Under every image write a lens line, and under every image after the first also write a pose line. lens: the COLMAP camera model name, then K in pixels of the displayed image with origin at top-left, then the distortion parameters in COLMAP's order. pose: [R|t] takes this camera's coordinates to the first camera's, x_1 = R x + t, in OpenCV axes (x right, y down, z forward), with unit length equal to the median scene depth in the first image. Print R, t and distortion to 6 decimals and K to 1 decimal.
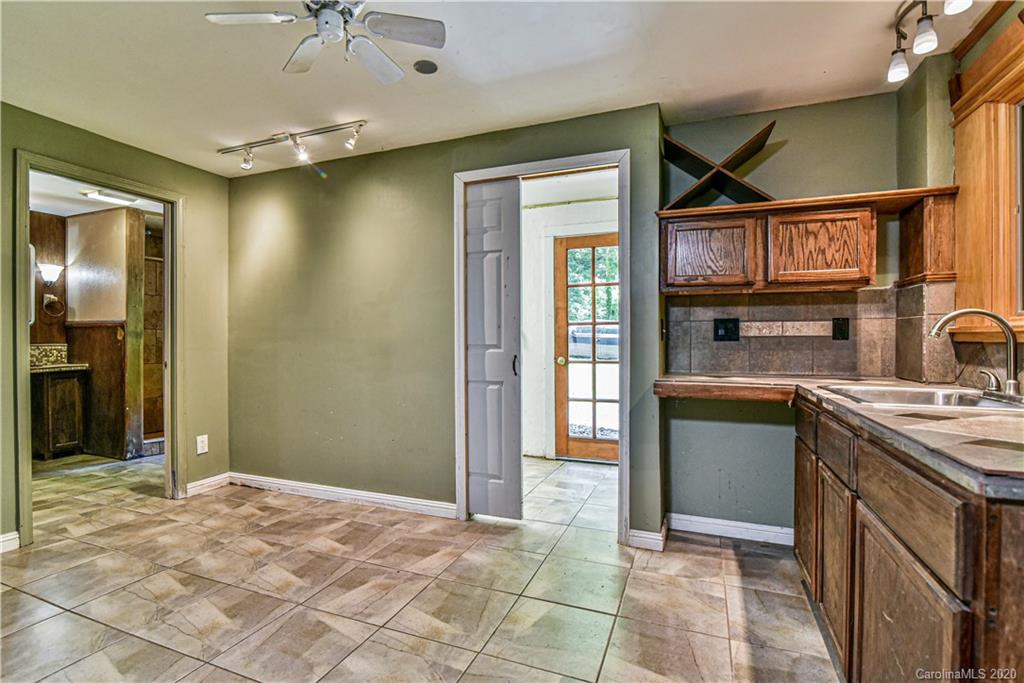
lens RADIAL K [[472.3, 0, 512.0], [0, 472.3, 341.5], [0, 0, 1]] dist [-0.014922, 0.000487]
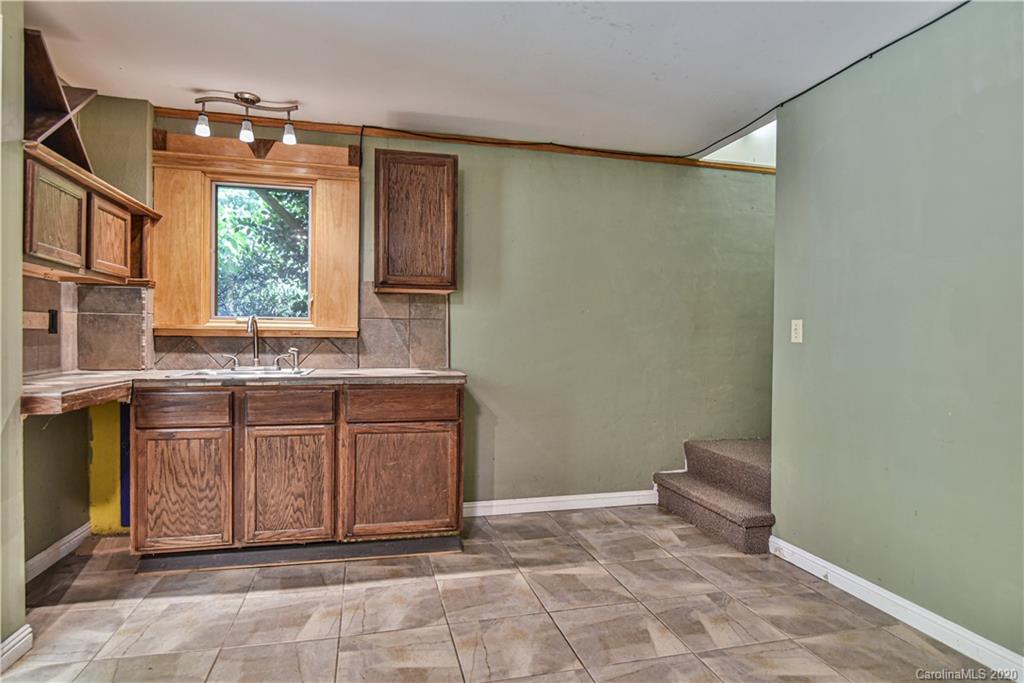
lens RADIAL K [[586.2, 0, 512.0], [0, 586.2, 341.5], [0, 0, 1]] dist [0.001405, 0.000329]
pose [[-0.579183, -0.011579, 0.815115, -0.748915], [-0.002780, 0.999921, 0.012229, -0.004752], [-0.815193, 0.004817, -0.579170, 0.910806]]
